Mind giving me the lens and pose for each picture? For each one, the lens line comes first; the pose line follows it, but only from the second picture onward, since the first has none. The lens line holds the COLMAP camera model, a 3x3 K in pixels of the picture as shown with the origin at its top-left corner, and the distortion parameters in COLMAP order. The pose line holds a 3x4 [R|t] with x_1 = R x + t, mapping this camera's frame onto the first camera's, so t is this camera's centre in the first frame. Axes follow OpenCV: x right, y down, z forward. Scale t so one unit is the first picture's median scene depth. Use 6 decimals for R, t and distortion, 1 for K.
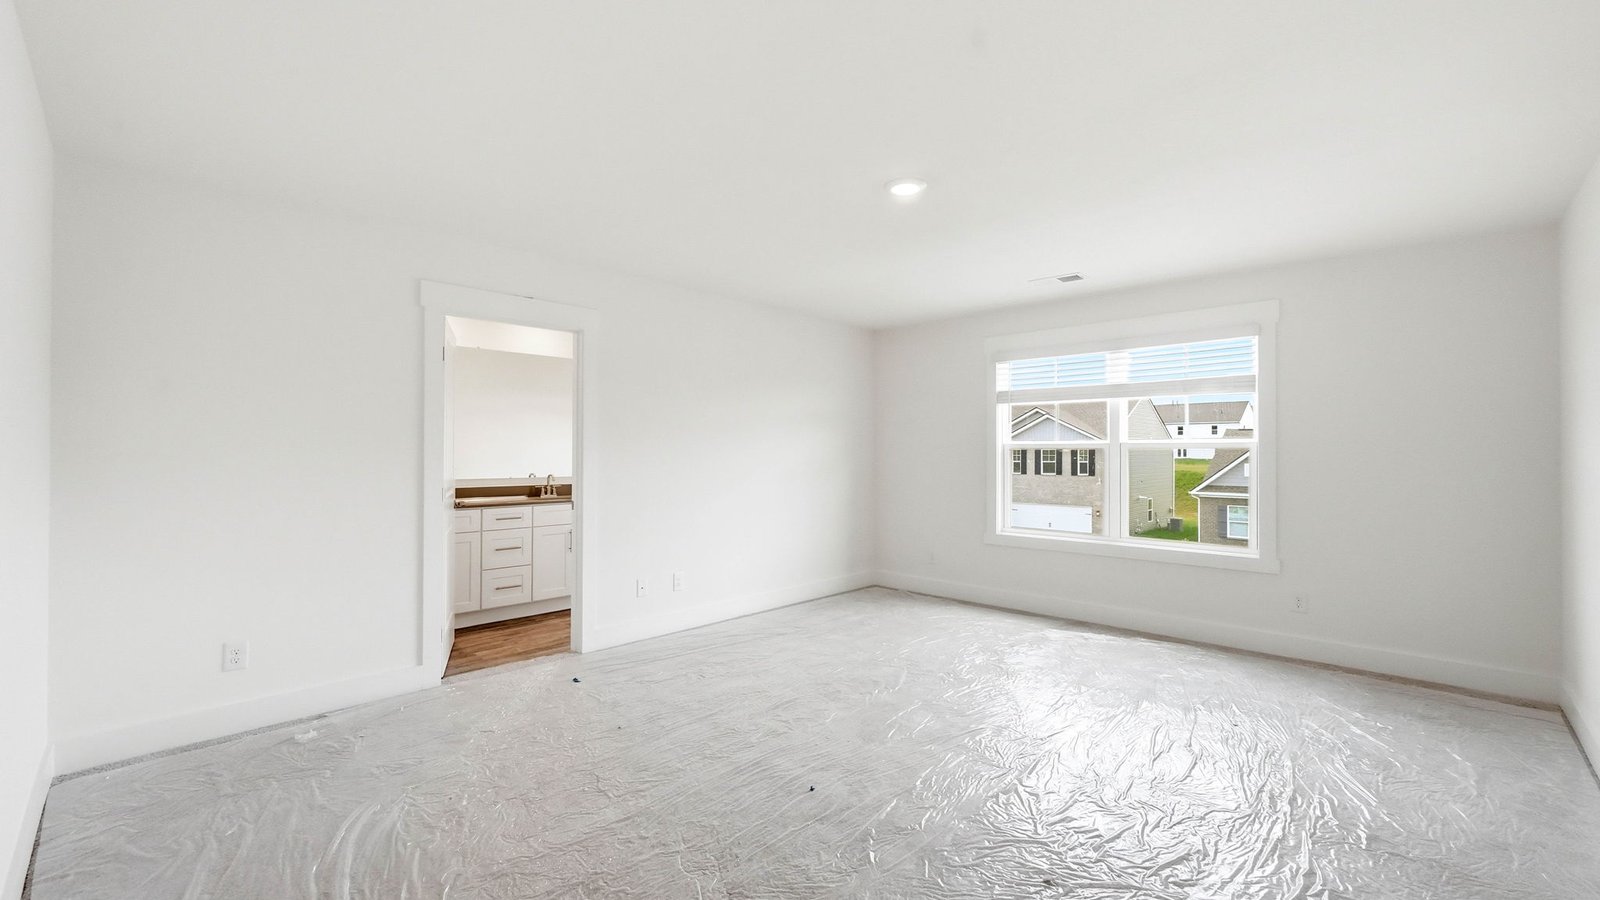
lens RADIAL K [[644.2, 0, 796.8], [0, 644.2, 454.1], [0, 0, 1]] dist [-0.002634, 0.000006]
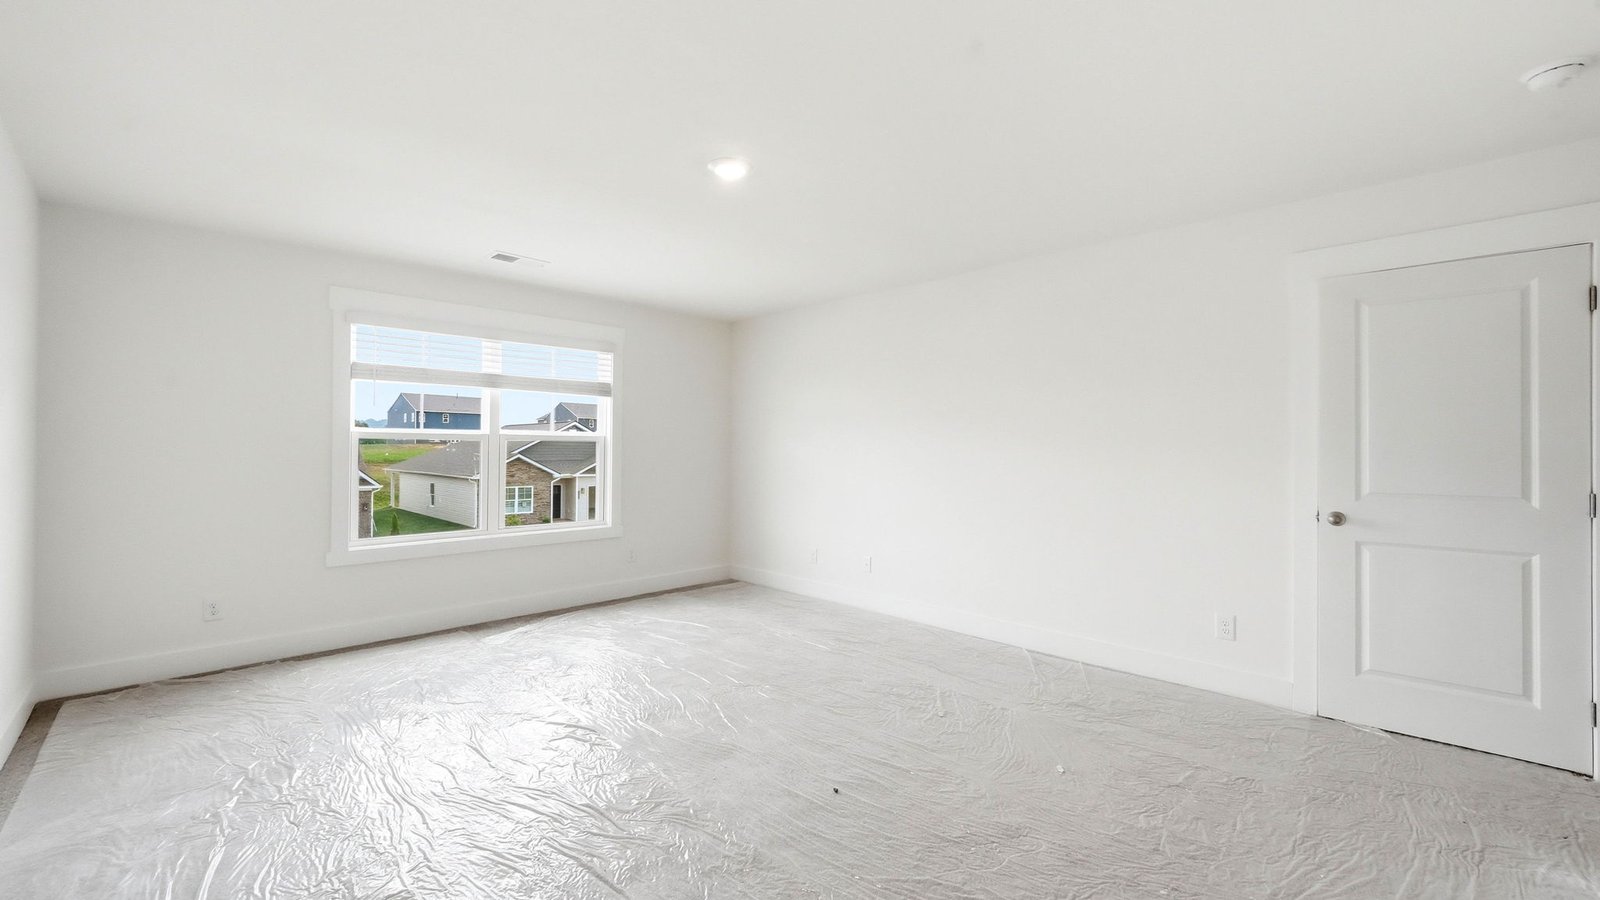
lens RADIAL K [[651.3, 0, 794.5], [0, 651.3, 460.1], [0, 0, 1]] dist [-0.001411, 0.000242]
pose [[0.018709, -0.015150, 0.999710, -0.491947], [0.005573, 0.999871, 0.015048, 0.010466], [-0.999809, 0.005290, 0.018791, 0.523587]]
